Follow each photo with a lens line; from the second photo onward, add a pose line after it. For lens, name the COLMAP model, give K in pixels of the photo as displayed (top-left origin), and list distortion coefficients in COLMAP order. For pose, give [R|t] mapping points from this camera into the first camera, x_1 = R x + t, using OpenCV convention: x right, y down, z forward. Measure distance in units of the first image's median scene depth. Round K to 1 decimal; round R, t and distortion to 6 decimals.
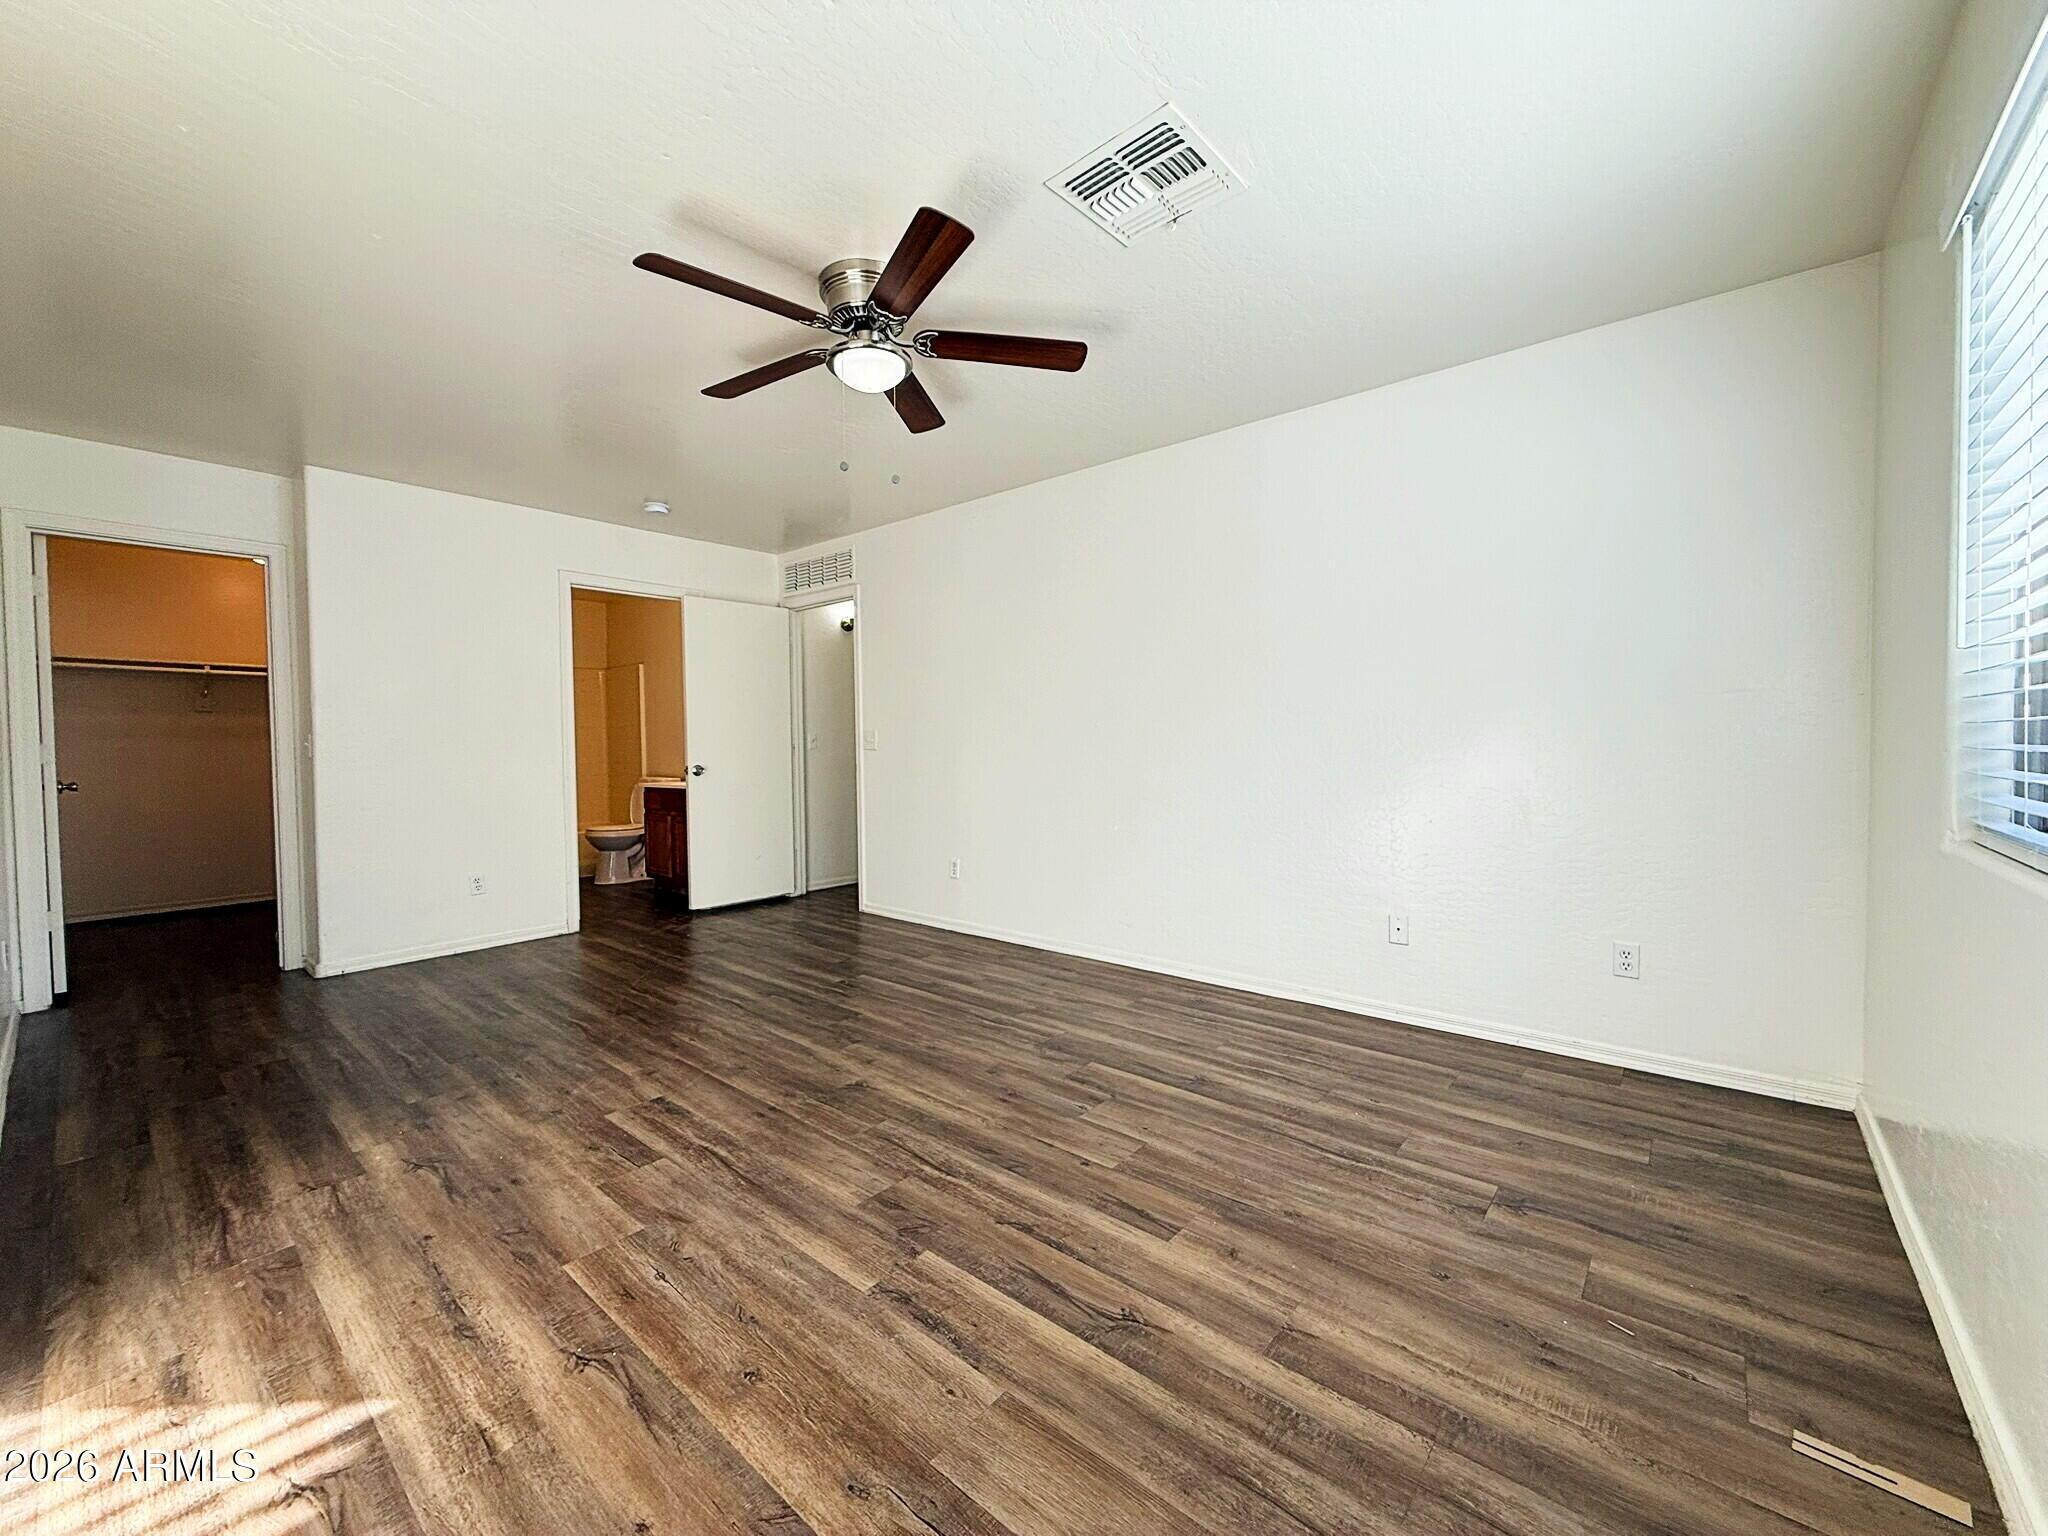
lens RADIAL K [[813.0, 0, 1017.5], [0, 813.0, 767.9], [0, 0, 1]] dist [0.000646, 0.000145]
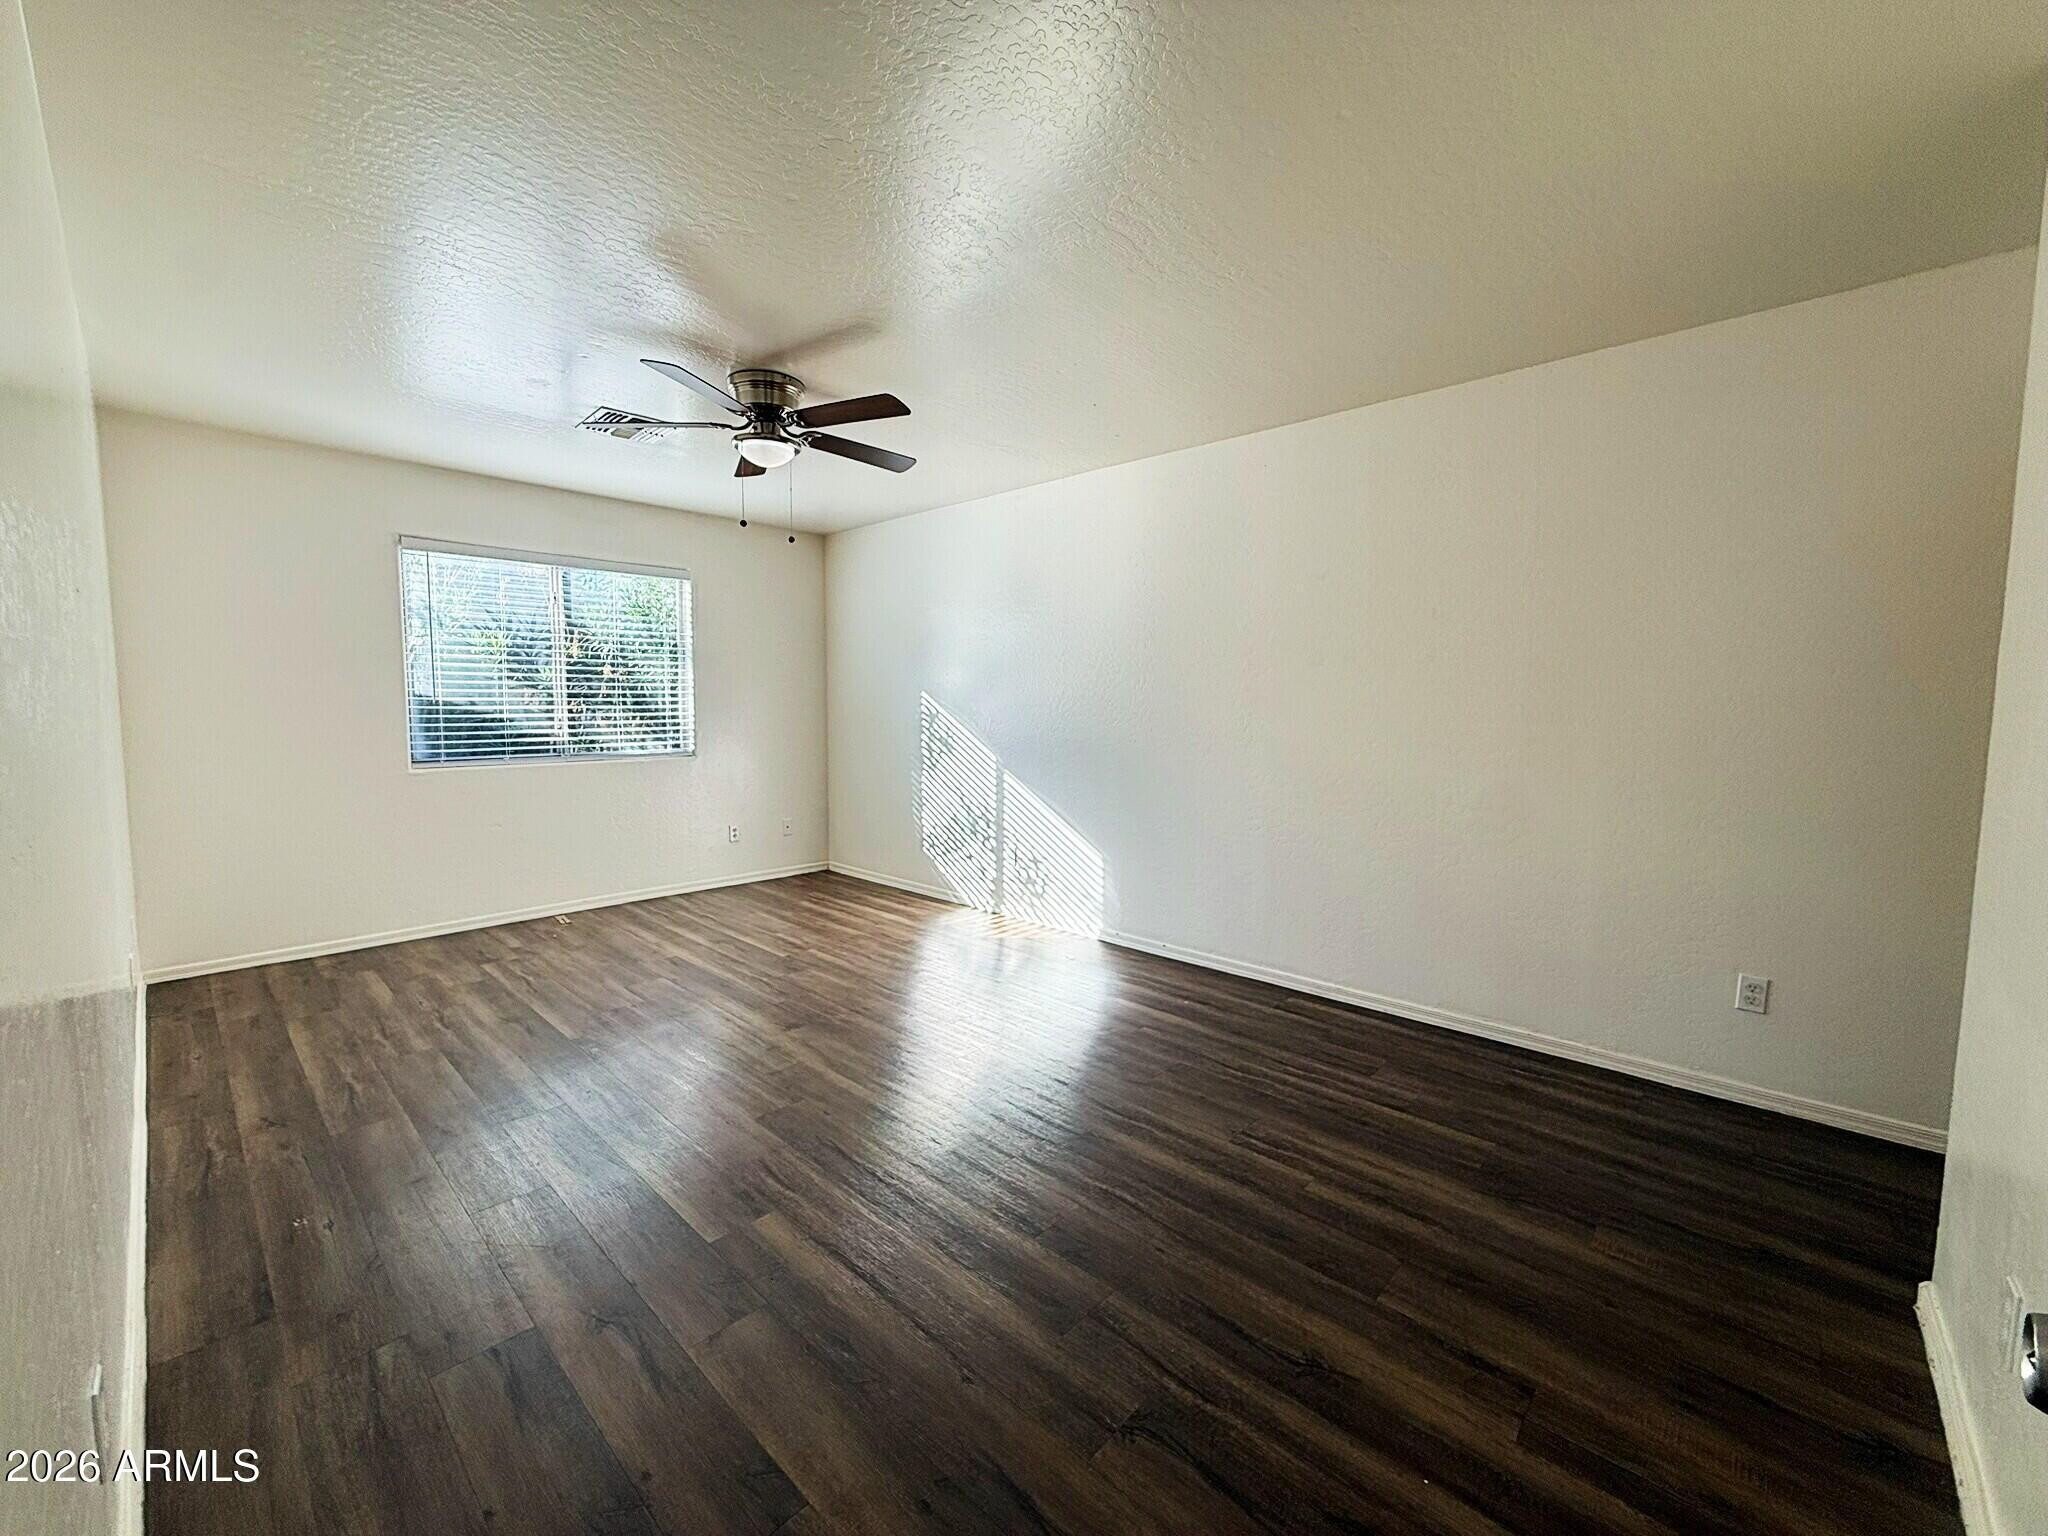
lens RADIAL K [[813.0, 0, 1017.5], [0, 813.0, 767.9], [0, 0, 1]] dist [0.000646, 0.000145]
pose [[-0.998989, 0.000017, 0.044959, -0.673761], [0.004968, 0.993918, 0.110011, -0.138546], [-0.044683, 0.110124, -0.992913, 2.455413]]
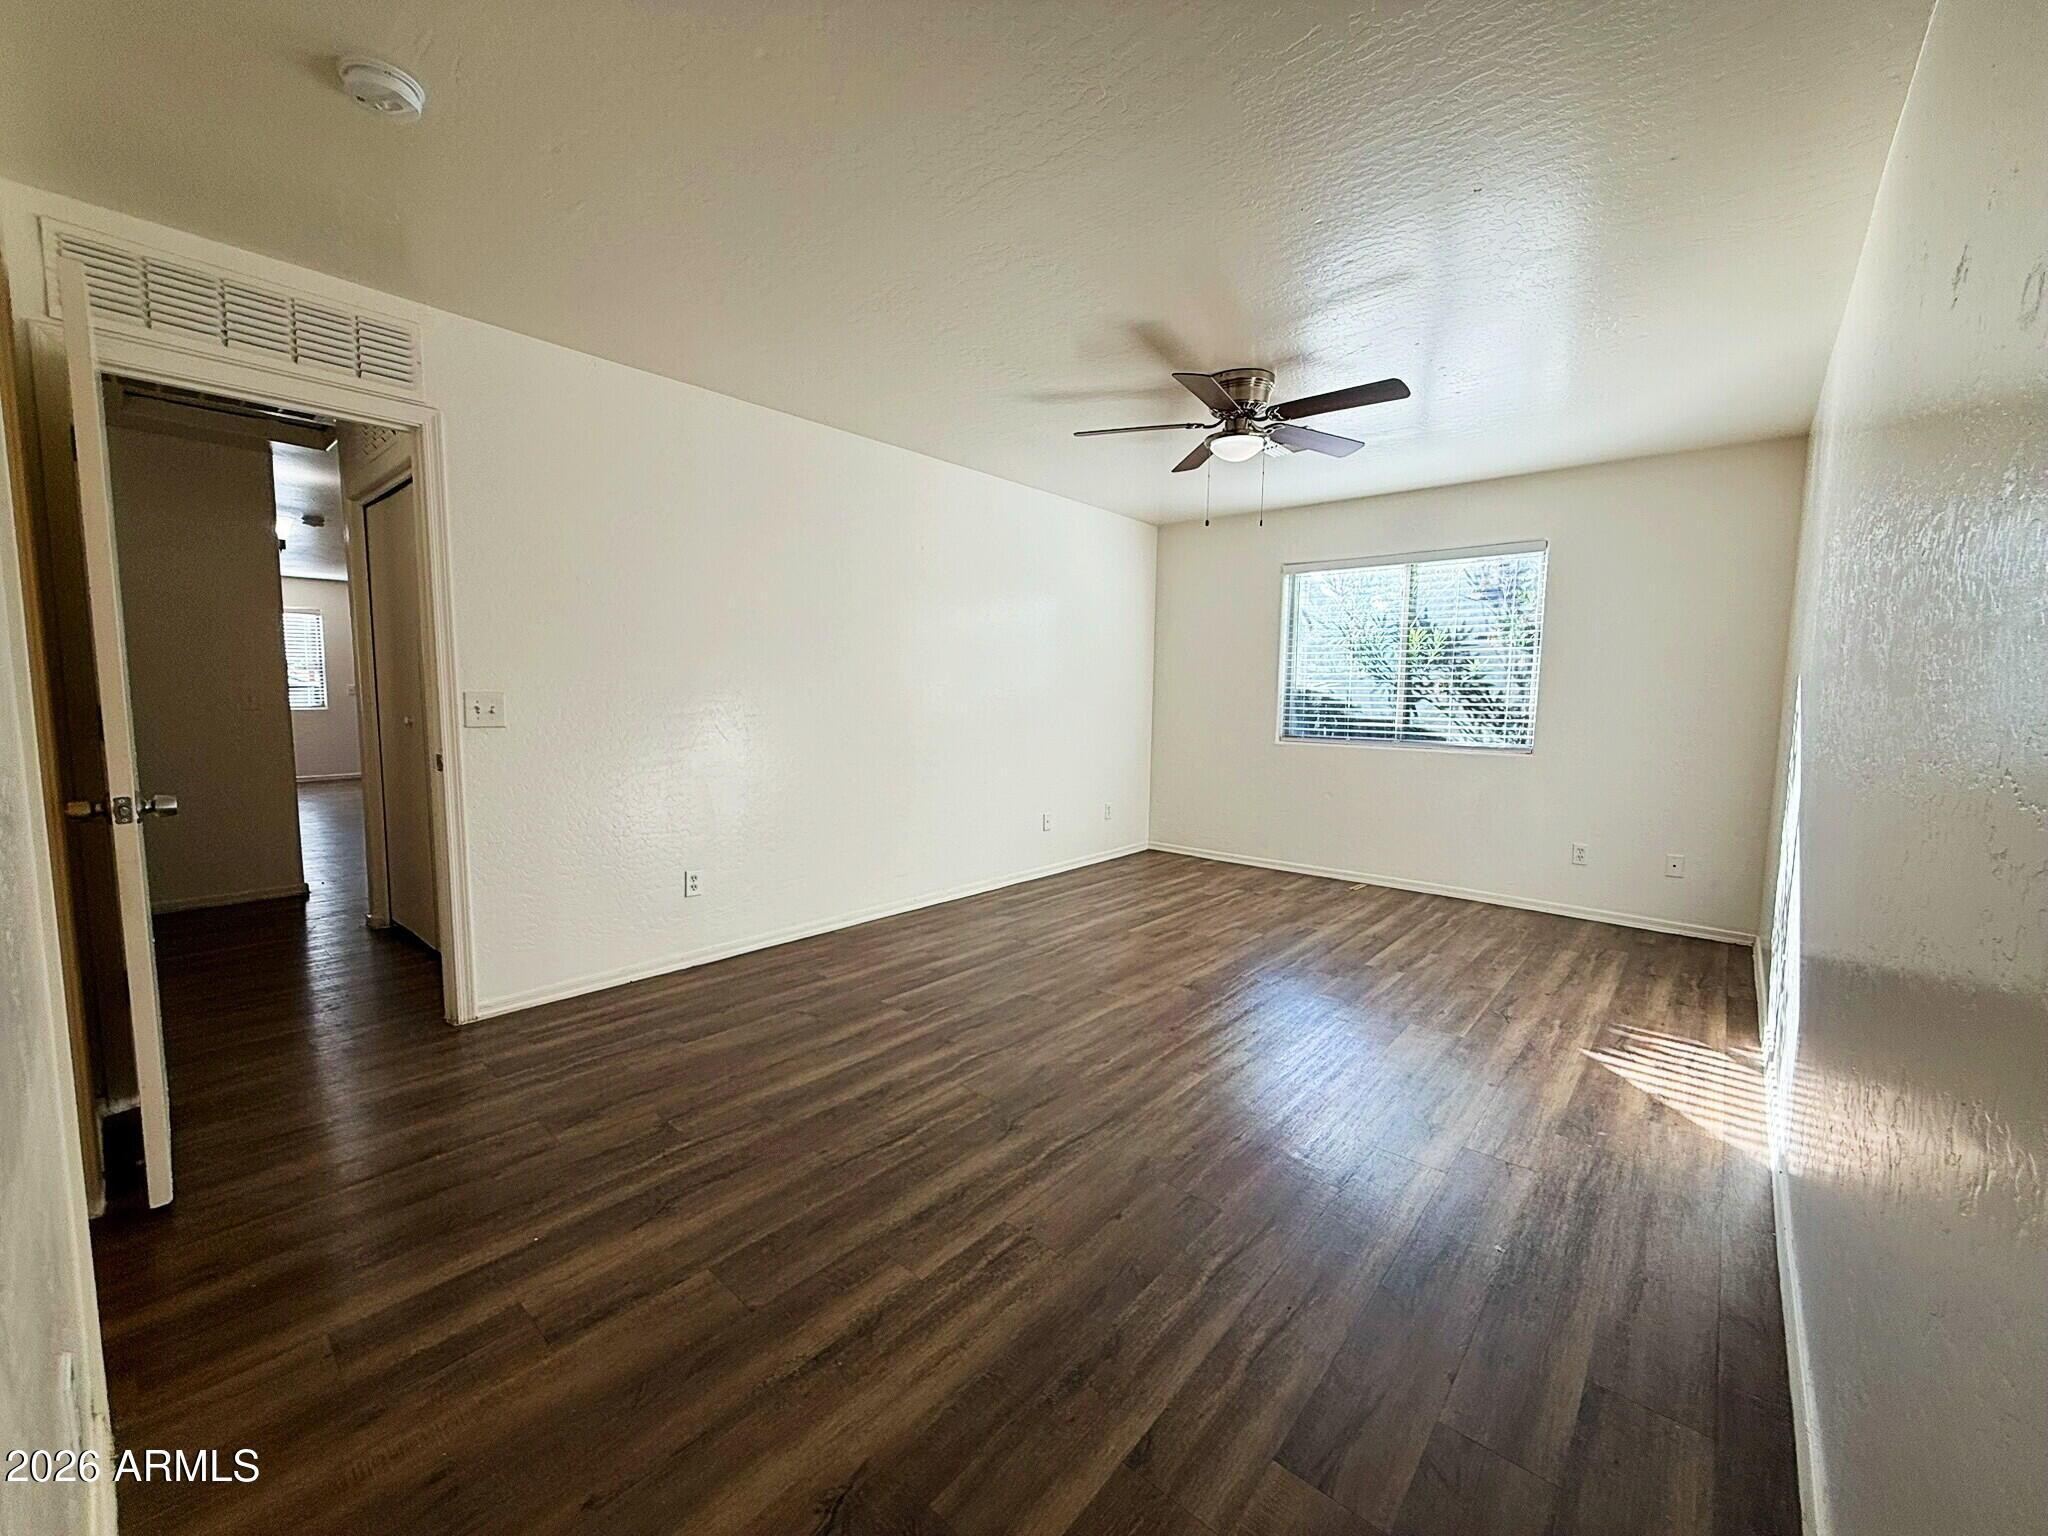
lens RADIAL K [[813.0, 0, 1017.5], [0, 813.0, 767.9], [0, 0, 1]] dist [0.000646, 0.000145]
pose [[0.009833, -0.086581, 0.996196, -1.677282], [0.017408, 0.996108, 0.086401, -0.084043], [-0.999800, 0.016493, 0.011302, 1.443013]]
